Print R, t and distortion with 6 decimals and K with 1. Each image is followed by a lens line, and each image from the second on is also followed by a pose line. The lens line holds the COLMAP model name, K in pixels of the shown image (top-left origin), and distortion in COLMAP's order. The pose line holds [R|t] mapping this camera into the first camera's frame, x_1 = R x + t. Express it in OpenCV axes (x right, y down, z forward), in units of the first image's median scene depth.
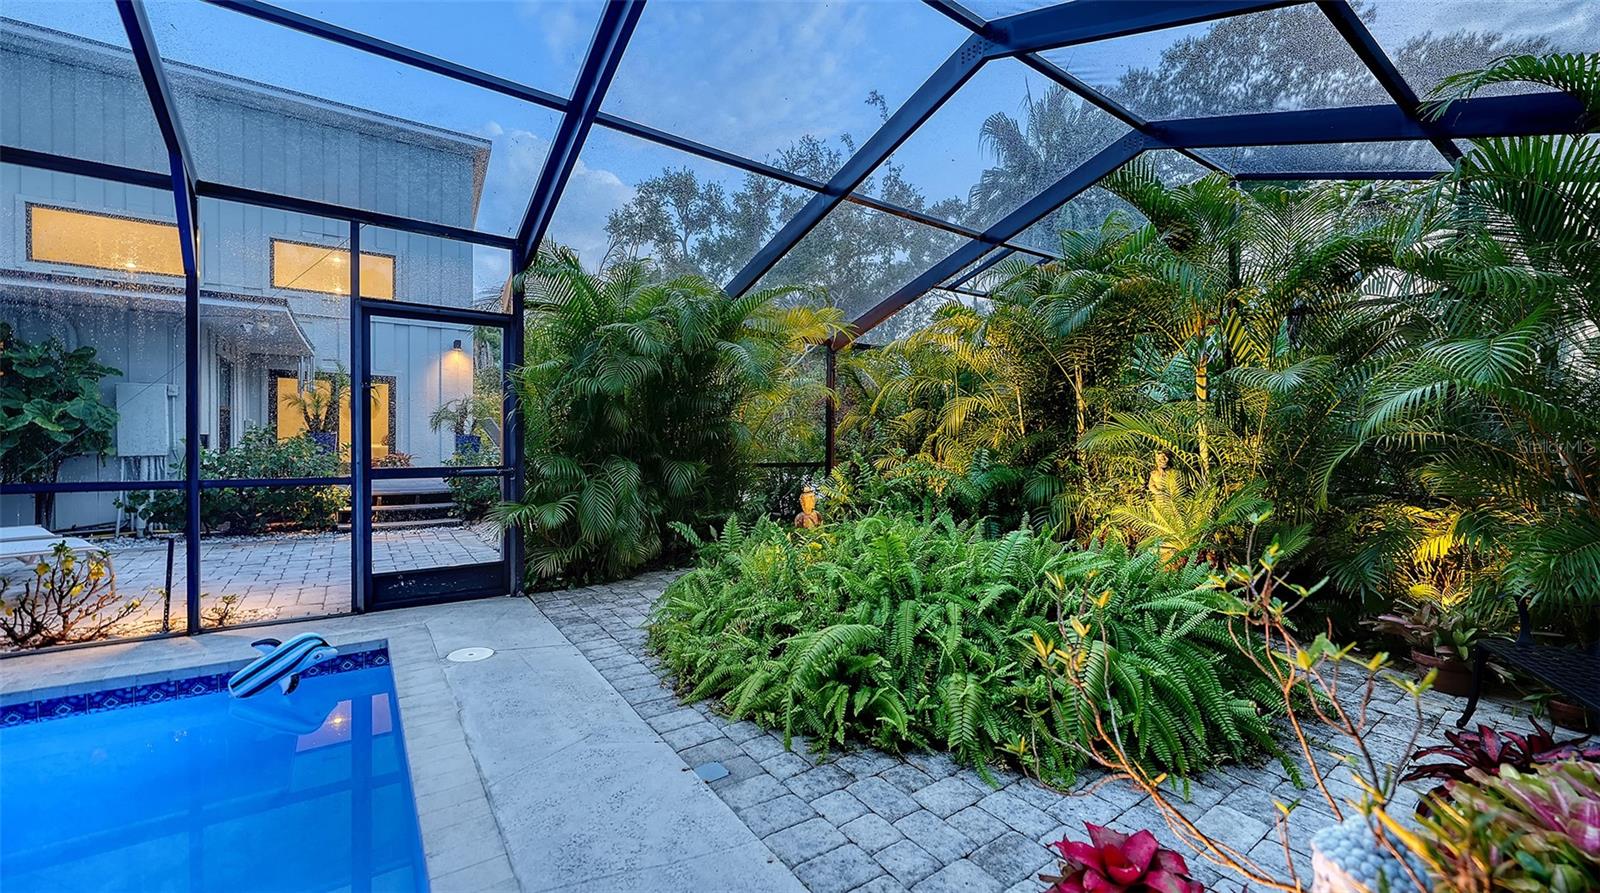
lens RADIAL K [[617.8, 0, 800.7], [0, 617.8, 442.4], [0, 0, 1]] dist [-0.000308, 0.000004]
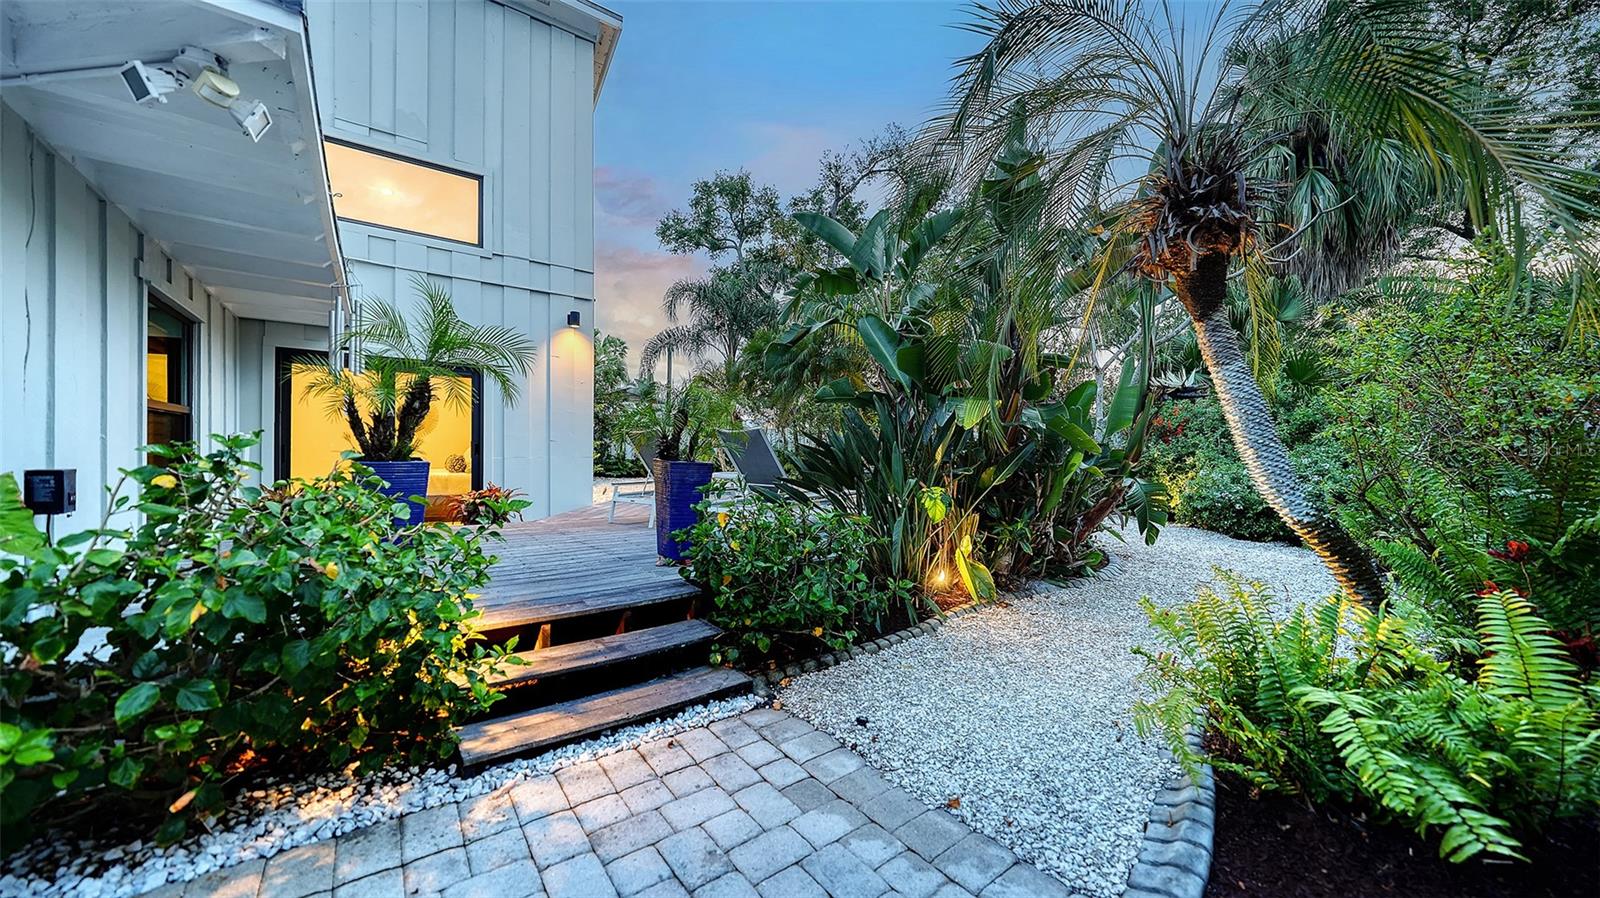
lens RADIAL K [[562.4, 0, 797.5], [0, 562.4, 450.6], [0, 0, 1]] dist [-0.001047, -0.000052]
pose [[0.999766, -0.005423, 0.020958, -0.122255], [0.005700, 0.999897, -0.013187, -0.003700], [-0.020885, 0.013303, 0.999693, 0.147951]]
